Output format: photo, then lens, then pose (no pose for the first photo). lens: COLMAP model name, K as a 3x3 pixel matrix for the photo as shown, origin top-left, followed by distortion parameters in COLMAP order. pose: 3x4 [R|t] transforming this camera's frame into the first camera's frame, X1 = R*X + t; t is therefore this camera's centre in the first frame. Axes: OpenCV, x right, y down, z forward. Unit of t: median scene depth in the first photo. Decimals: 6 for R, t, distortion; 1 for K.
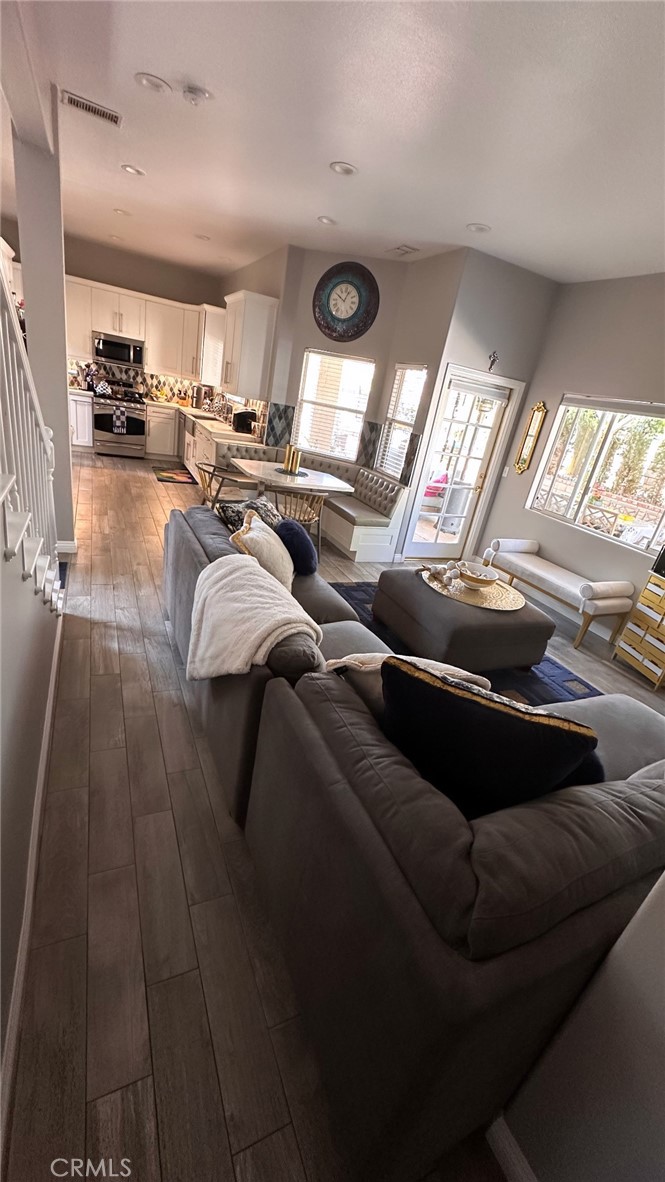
lens RADIAL K [[465.9, 0, 330.5], [0, 465.9, 593.6], [0, 0, 1]] dist [0.003664, 0.000091]
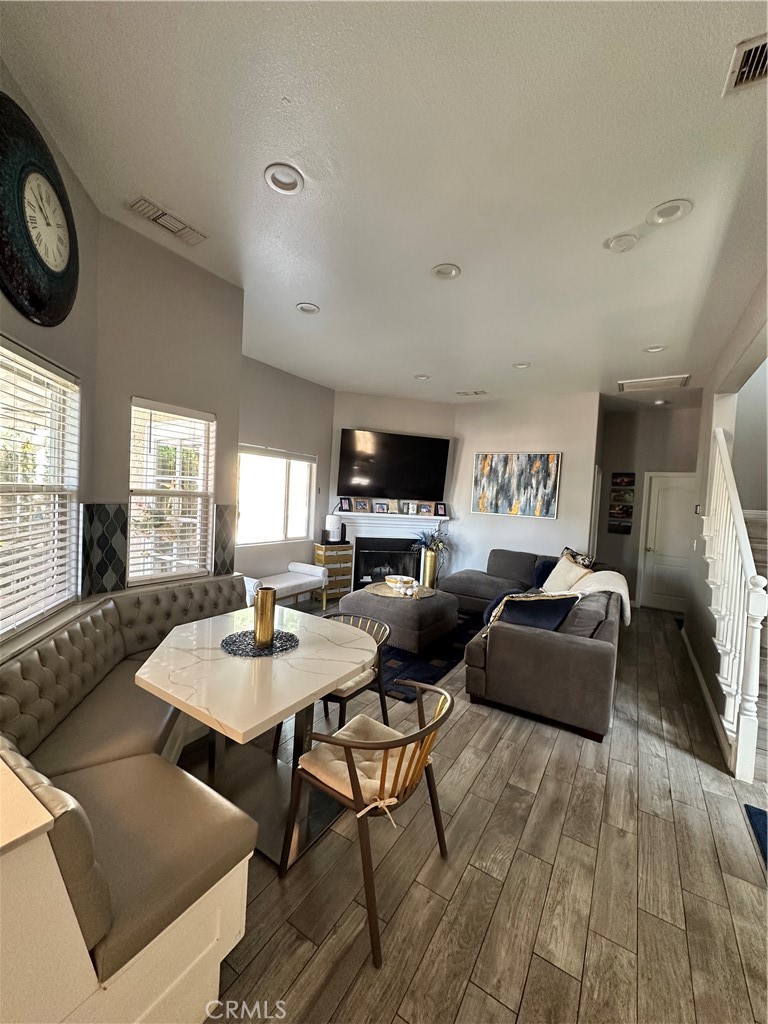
lens RADIAL K [[407.0, 0, 380.0], [0, 407.0, 508.4], [0, 0, 1]] dist [-0.001560, -0.000184]
pose [[-0.528031, -0.233800, 0.816407, -0.706502], [0.197655, 0.901119, 0.385898, -0.813499], [-0.825903, 0.365133, -0.429607, 1.636864]]
